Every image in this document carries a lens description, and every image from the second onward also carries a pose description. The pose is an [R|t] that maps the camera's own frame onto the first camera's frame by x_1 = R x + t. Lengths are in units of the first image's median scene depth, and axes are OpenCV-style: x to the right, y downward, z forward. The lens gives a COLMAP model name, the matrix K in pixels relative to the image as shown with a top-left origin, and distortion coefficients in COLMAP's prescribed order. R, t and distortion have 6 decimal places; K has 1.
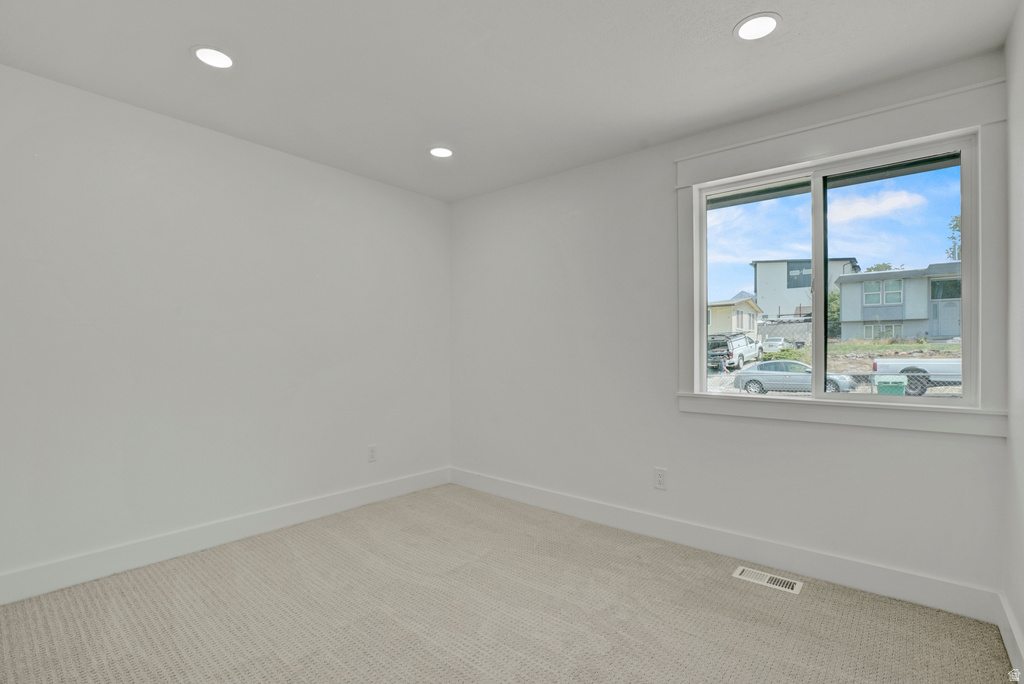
lens RADIAL K [[485.2, 0, 506.3], [0, 485.2, 348.7], [0, 0, 1]] dist [0.000353, 0.000157]
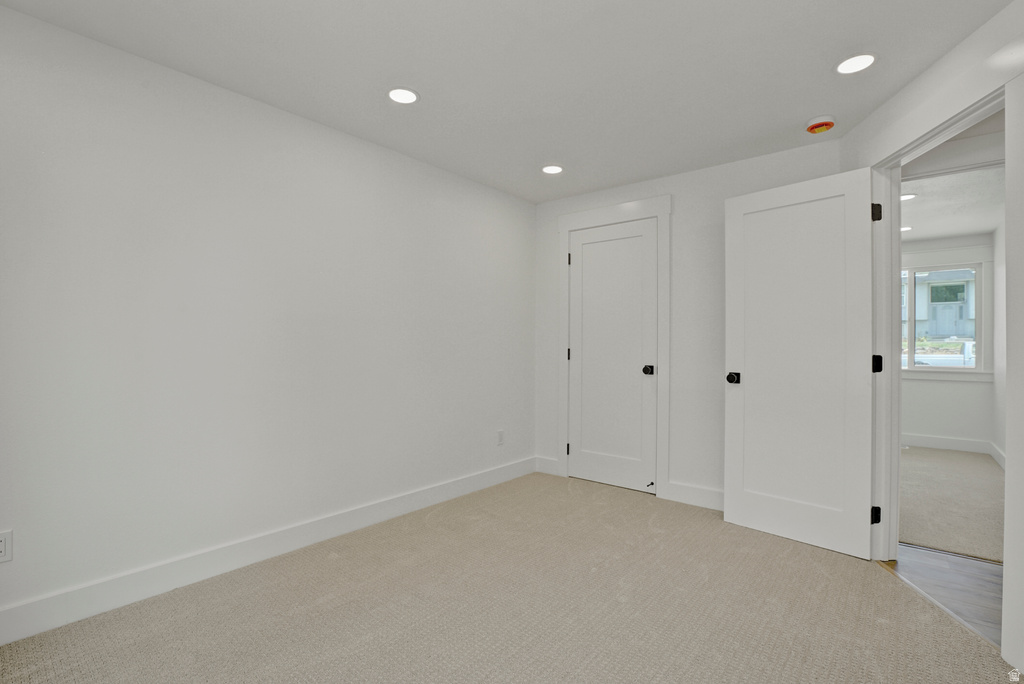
lens RADIAL K [[485.2, 0, 513.2], [0, 485.2, 347.6], [0, 0, 1]] dist [0.000353, 0.000157]
pose [[0.999855, 0.000946, 0.017002, -0.114202], [-0.001006, 0.999993, 0.003497, 0.000063], [-0.016999, -0.003513, 0.999849, -0.112237]]
